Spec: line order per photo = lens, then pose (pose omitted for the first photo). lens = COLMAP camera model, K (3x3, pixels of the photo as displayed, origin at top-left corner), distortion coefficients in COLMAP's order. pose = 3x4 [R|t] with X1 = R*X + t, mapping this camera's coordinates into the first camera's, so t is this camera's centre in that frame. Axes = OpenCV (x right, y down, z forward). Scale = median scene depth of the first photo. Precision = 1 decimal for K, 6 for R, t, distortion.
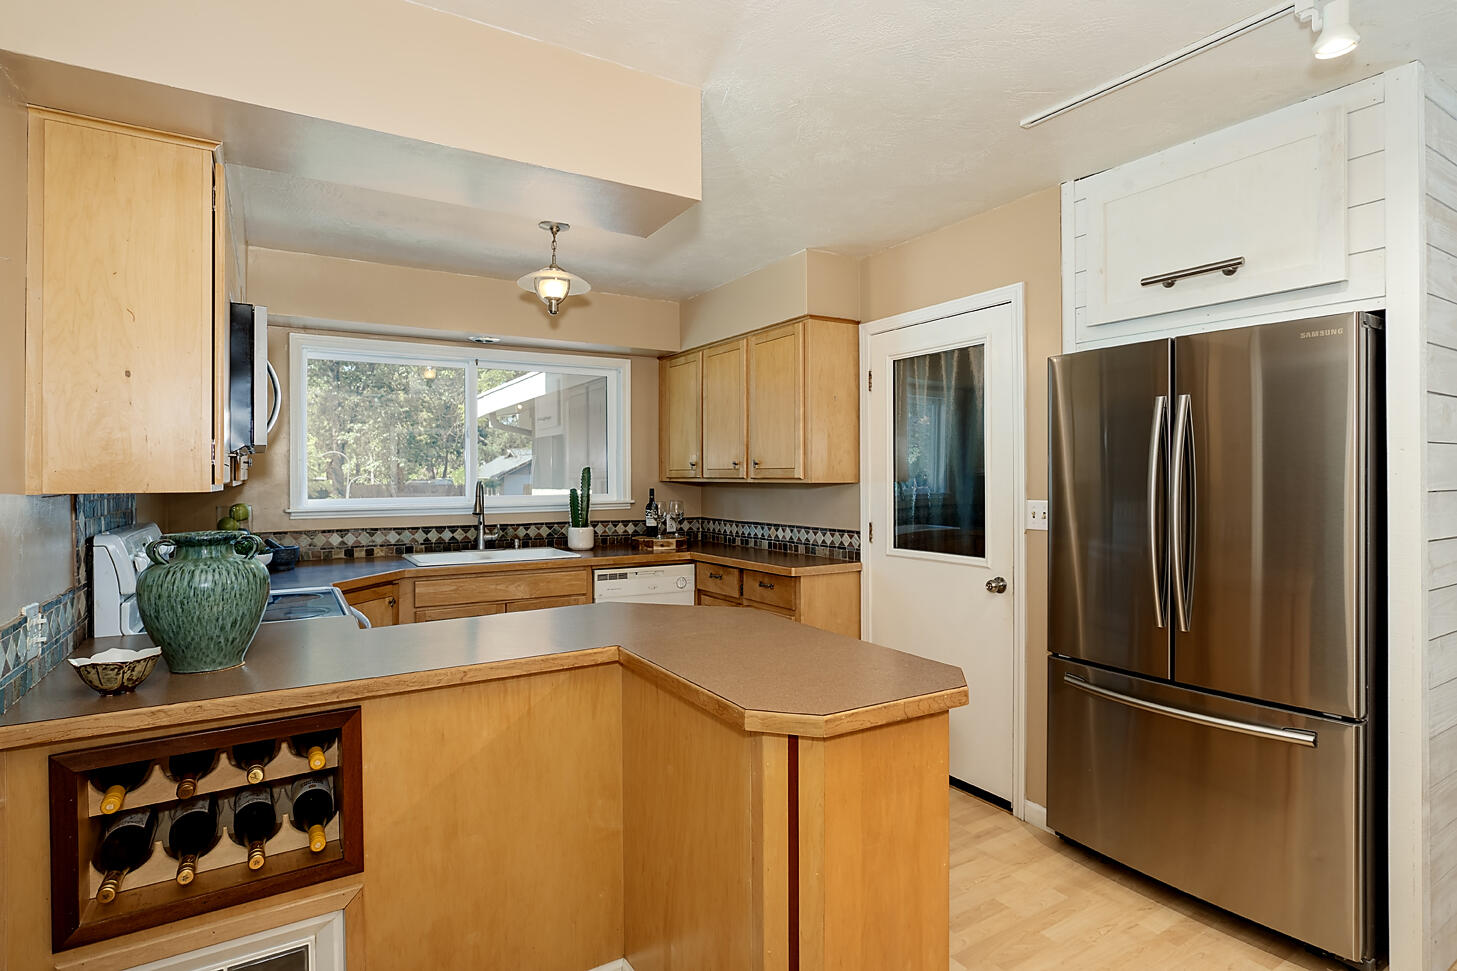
lens RADIAL K [[757.8, 0, 763.2], [0, 757.8, 477.7], [0, 0, 1]] dist [-0.008170, 0.000833]
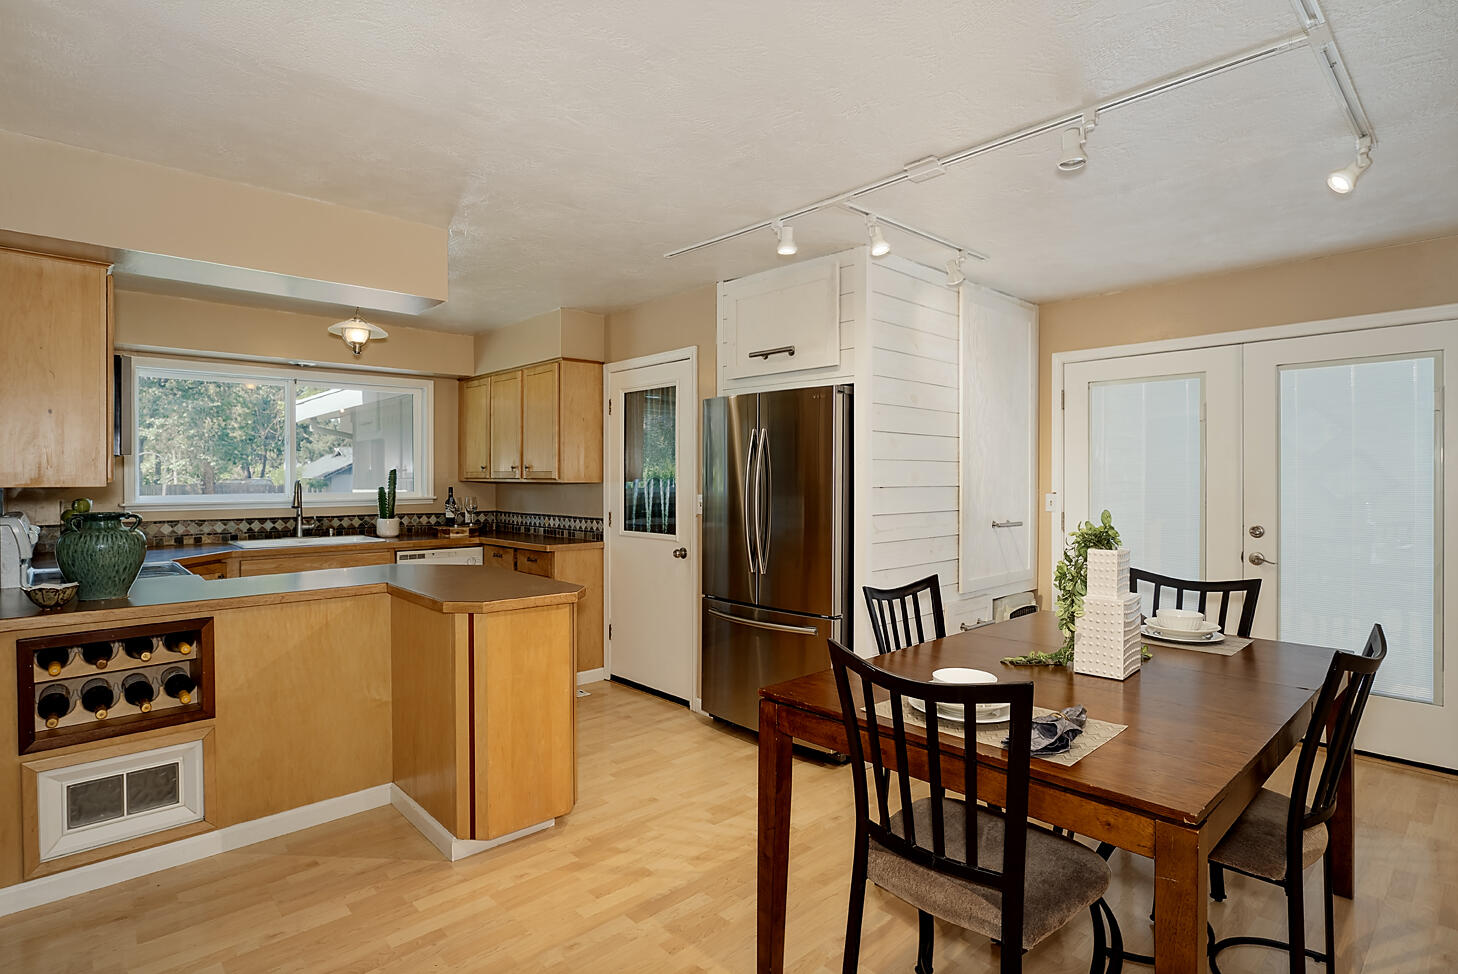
lens RADIAL K [[743.9, 0, 730.8], [0, 743.9, 483.1], [0, 0, 1]] dist [0.001891, 0.001376]
pose [[0.986799, 0.002126, 0.161933, 0.125416], [-0.003078, 0.999979, 0.005632, -0.000408], [-0.161918, -0.006056, 0.986786, -0.311083]]
